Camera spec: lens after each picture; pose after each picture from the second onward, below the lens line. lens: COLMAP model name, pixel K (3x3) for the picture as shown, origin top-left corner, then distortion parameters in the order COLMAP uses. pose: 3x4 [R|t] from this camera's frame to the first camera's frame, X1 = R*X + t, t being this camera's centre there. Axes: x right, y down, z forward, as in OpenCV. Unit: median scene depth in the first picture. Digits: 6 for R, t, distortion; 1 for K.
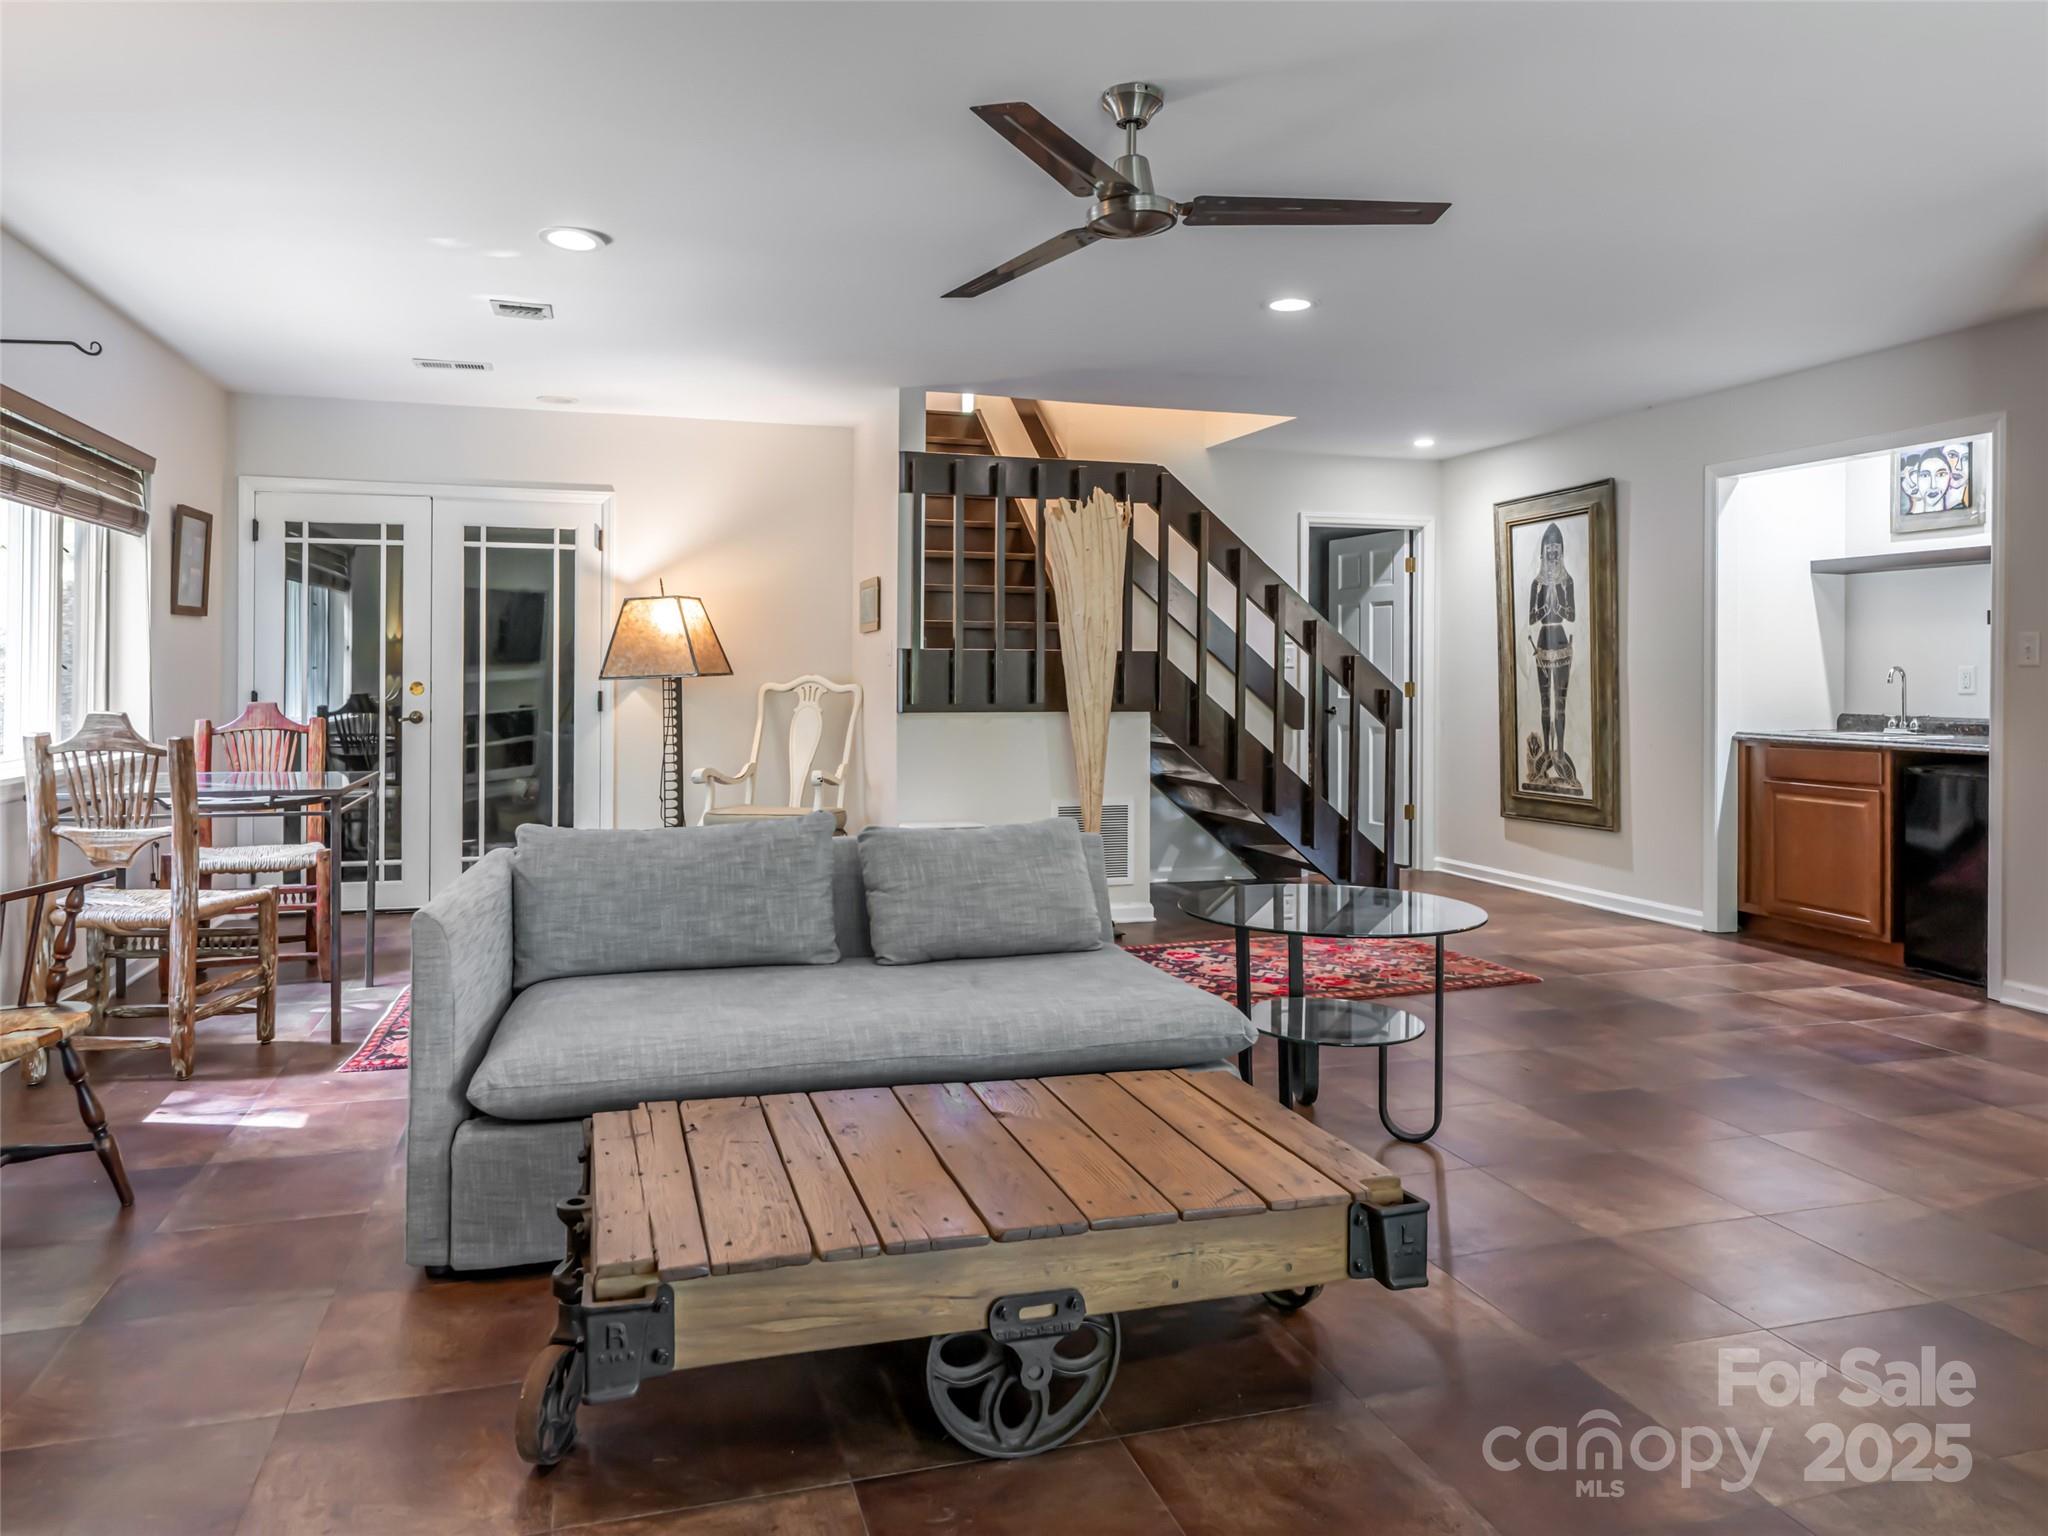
lens RADIAL K [[1287.7, 0, 1026.7], [0, 1287.7, 743.1], [0, 0, 1]] dist [0.002919, 0.000821]
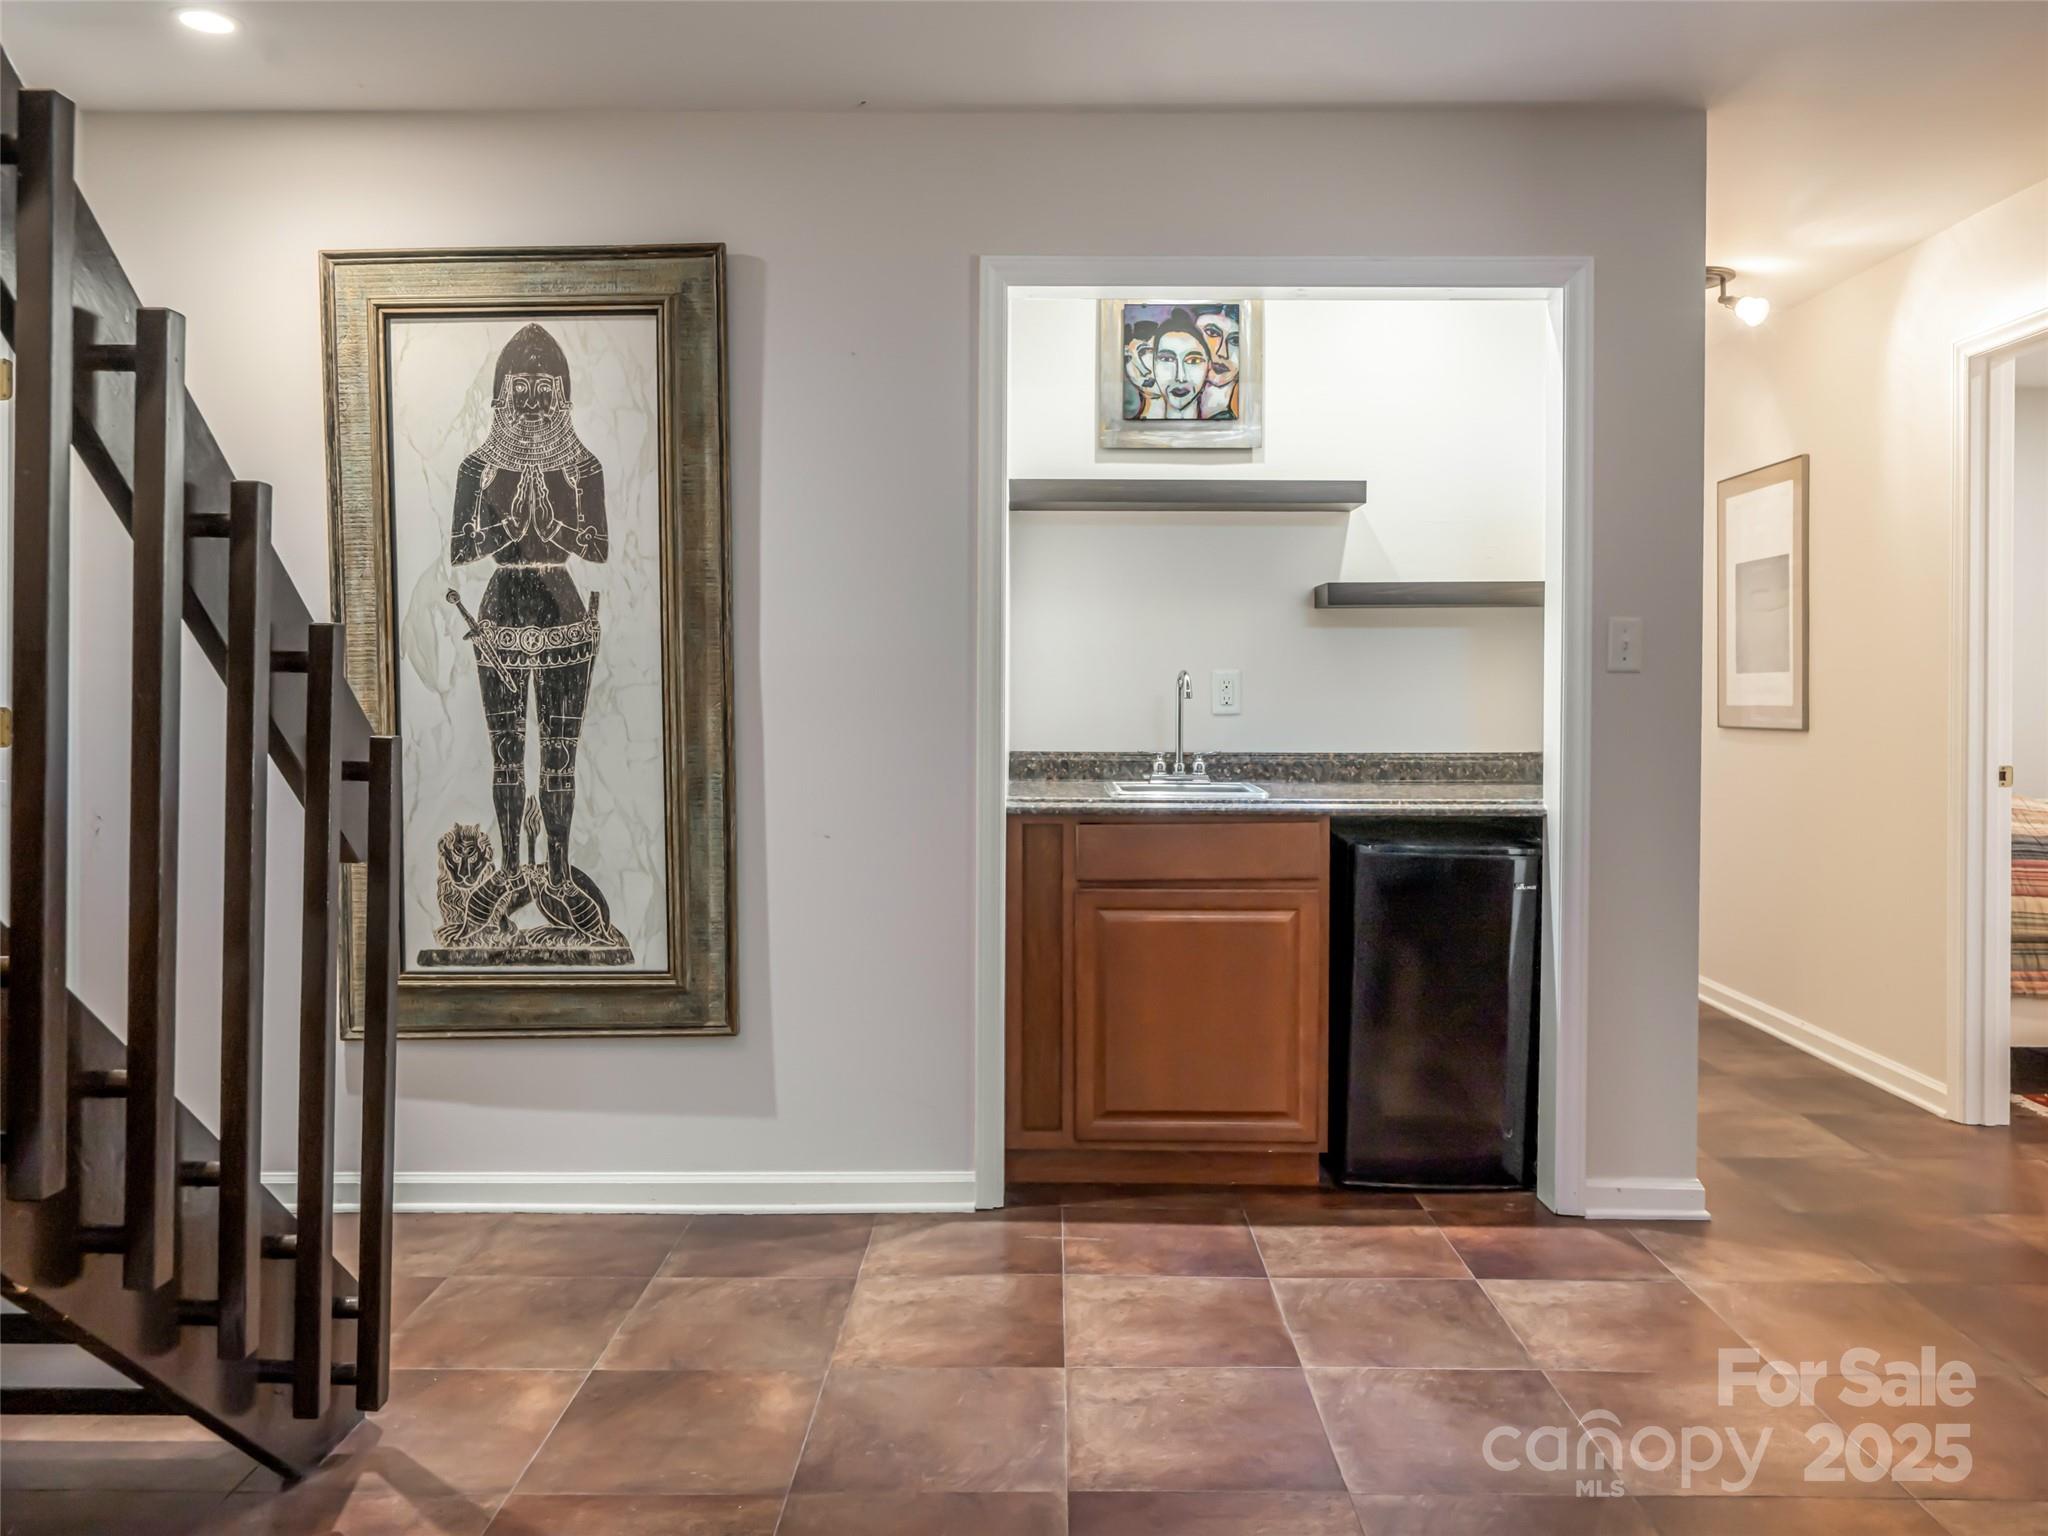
lens RADIAL K [[1564.9, 0, 1031.3], [0, 1564.9, 695.4], [0, 0, 1]] dist [-0.007243, -0.004407]
pose [[0.321170, -0.008957, 0.946979, -0.023169], [0.051622, 0.998634, -0.008062, -0.038505], [-0.945613, 0.051474, 0.321194, 0.704017]]
